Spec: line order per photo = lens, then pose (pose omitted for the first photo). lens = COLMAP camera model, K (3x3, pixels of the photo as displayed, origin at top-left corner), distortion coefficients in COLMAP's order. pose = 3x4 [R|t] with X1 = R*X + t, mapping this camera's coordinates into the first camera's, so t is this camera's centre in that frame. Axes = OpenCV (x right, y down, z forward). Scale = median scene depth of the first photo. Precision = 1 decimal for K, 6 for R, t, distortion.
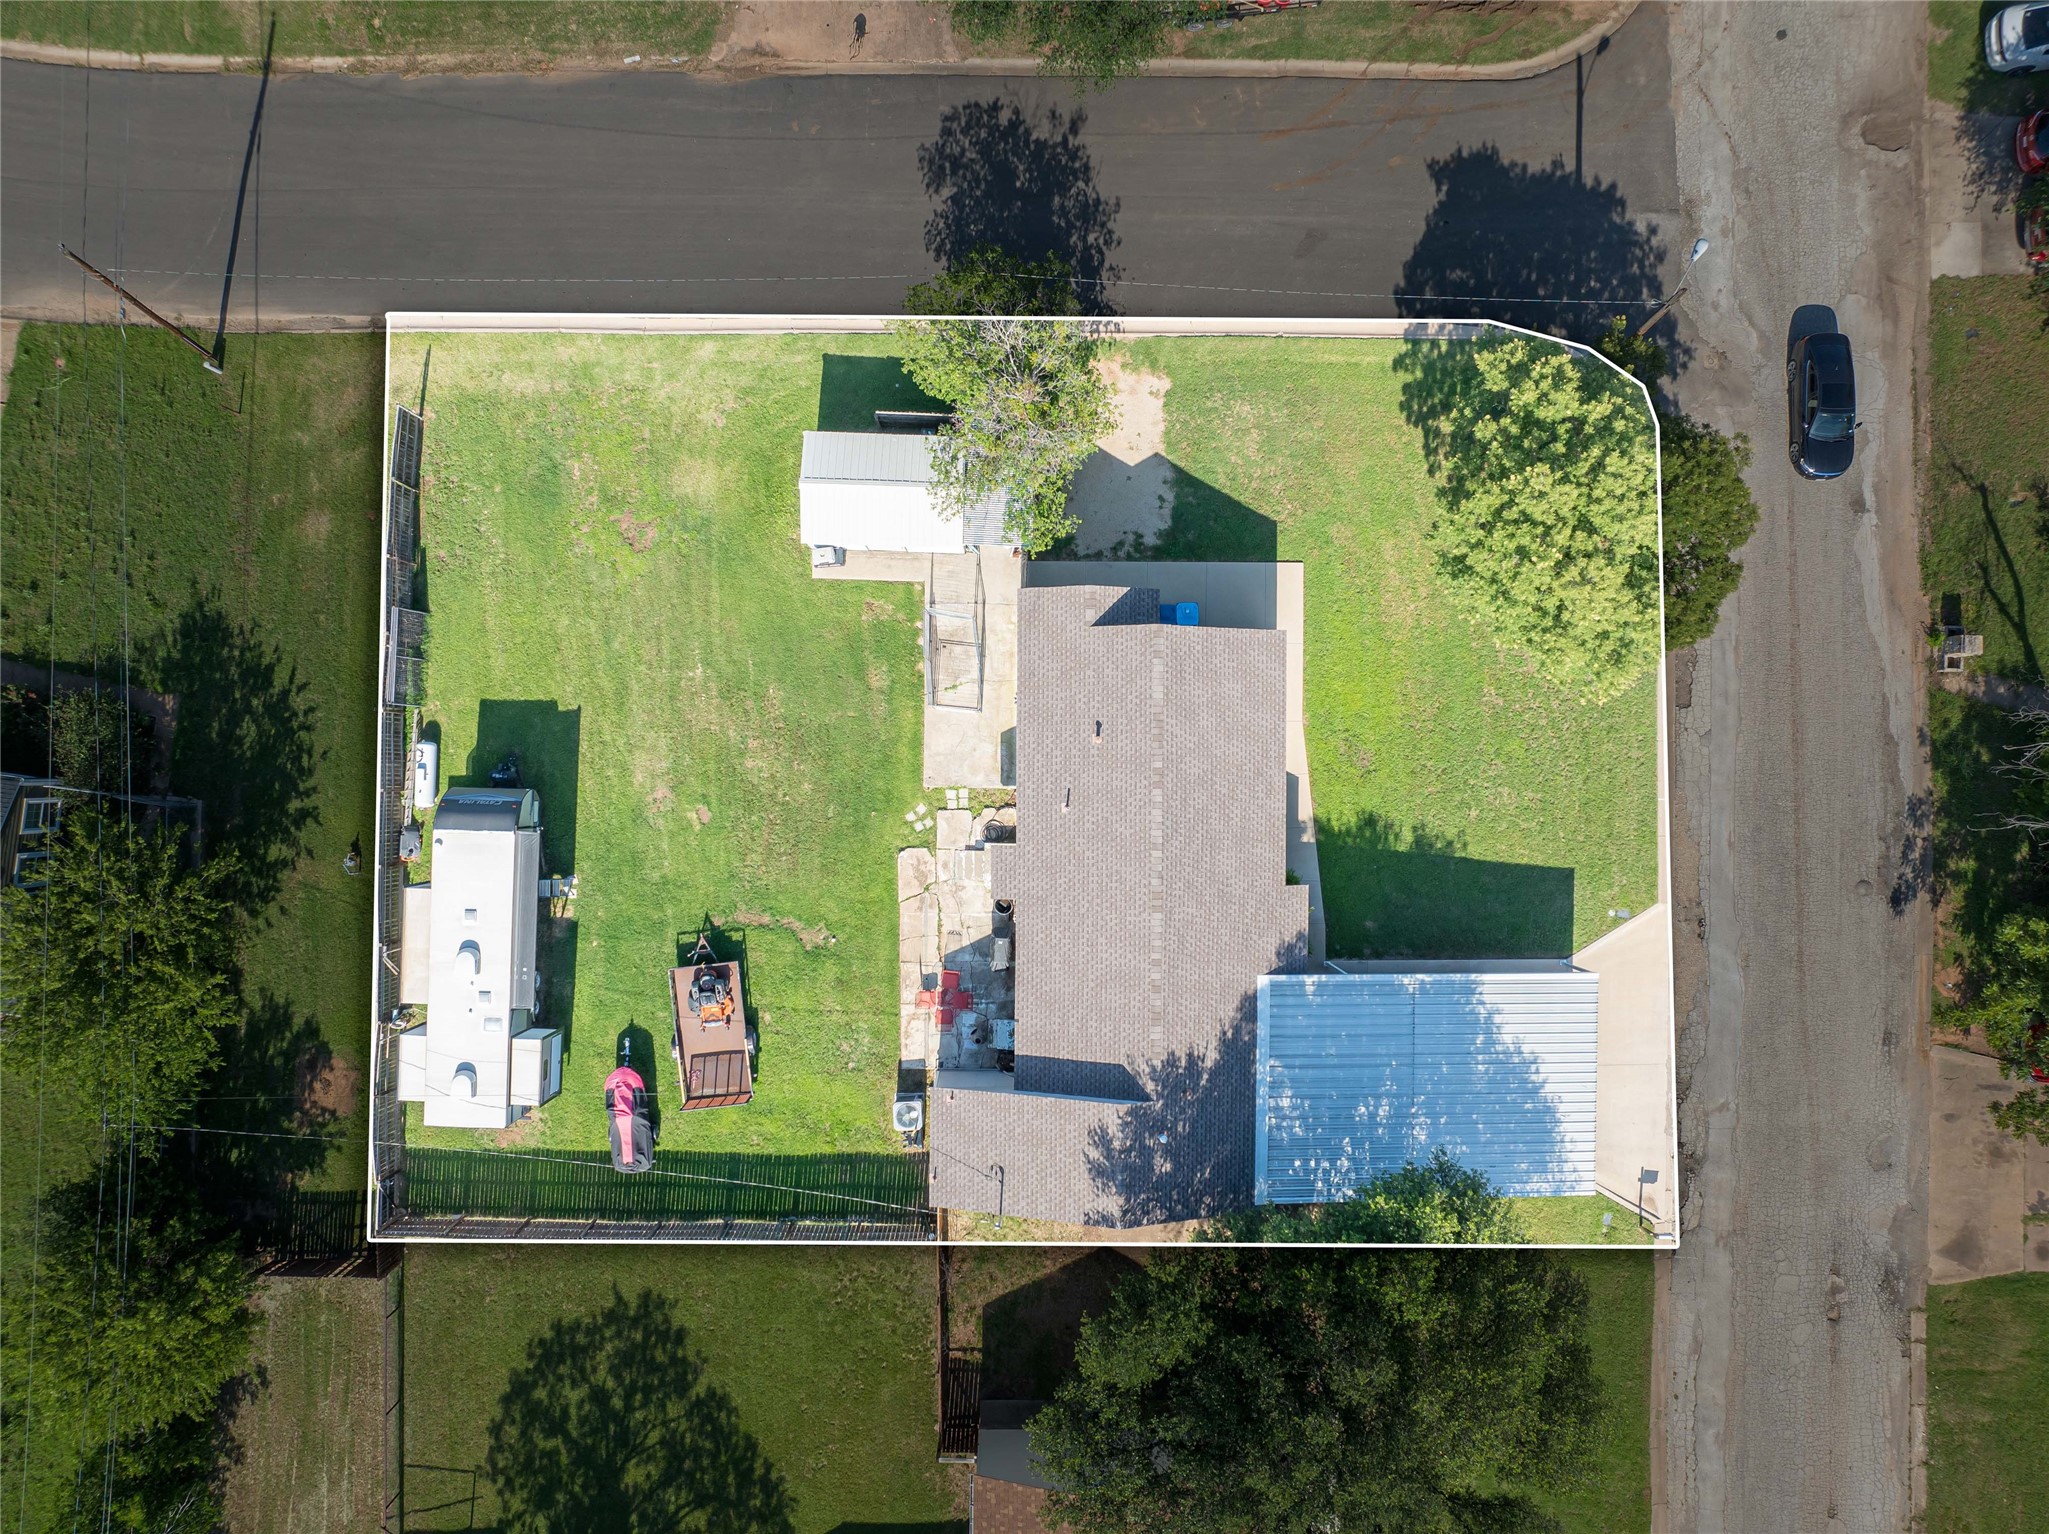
lens RADIAL K [[1423.3, 0, 1024.5], [0, 1423.3, 767.0], [0, 0, 1]] dist [-0.030909, 0.000090]
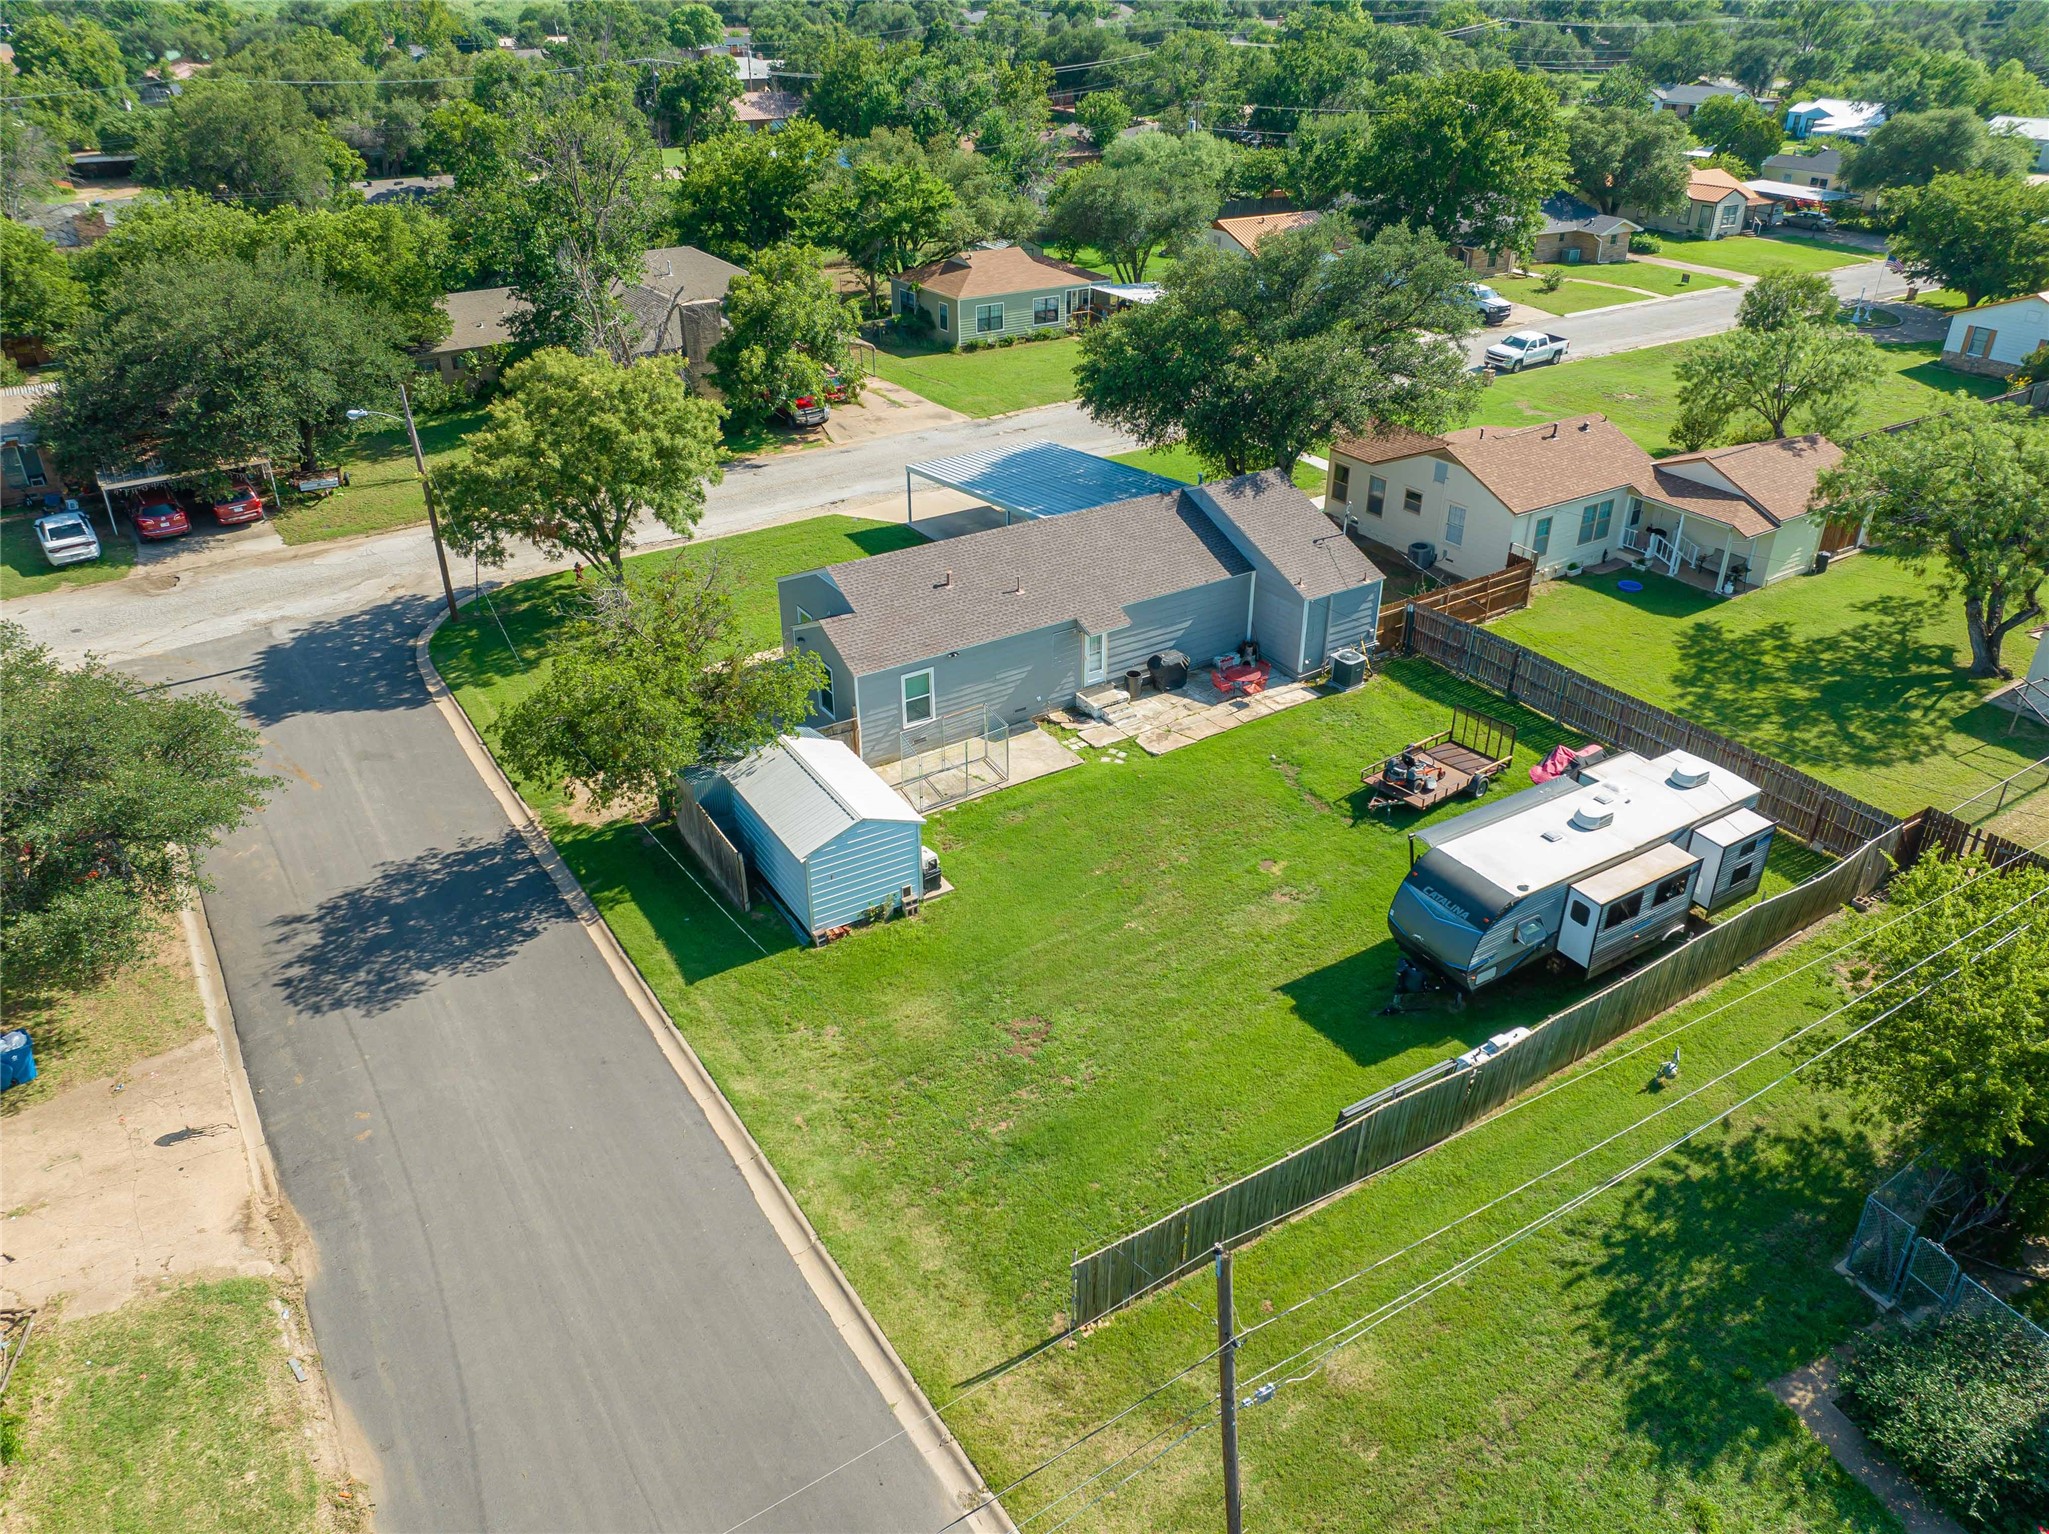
lens RADIAL K [[1423.3, 0, 1024.5], [0, 1423.3, 767.0], [0, 0, 1]] dist [-0.030909, 0.000090]
pose [[-0.553110, -0.415294, 0.722219, -0.721872], [0.833107, -0.274572, 0.480148, -0.466335], [-0.001102, 0.867261, 0.497853, 0.538491]]
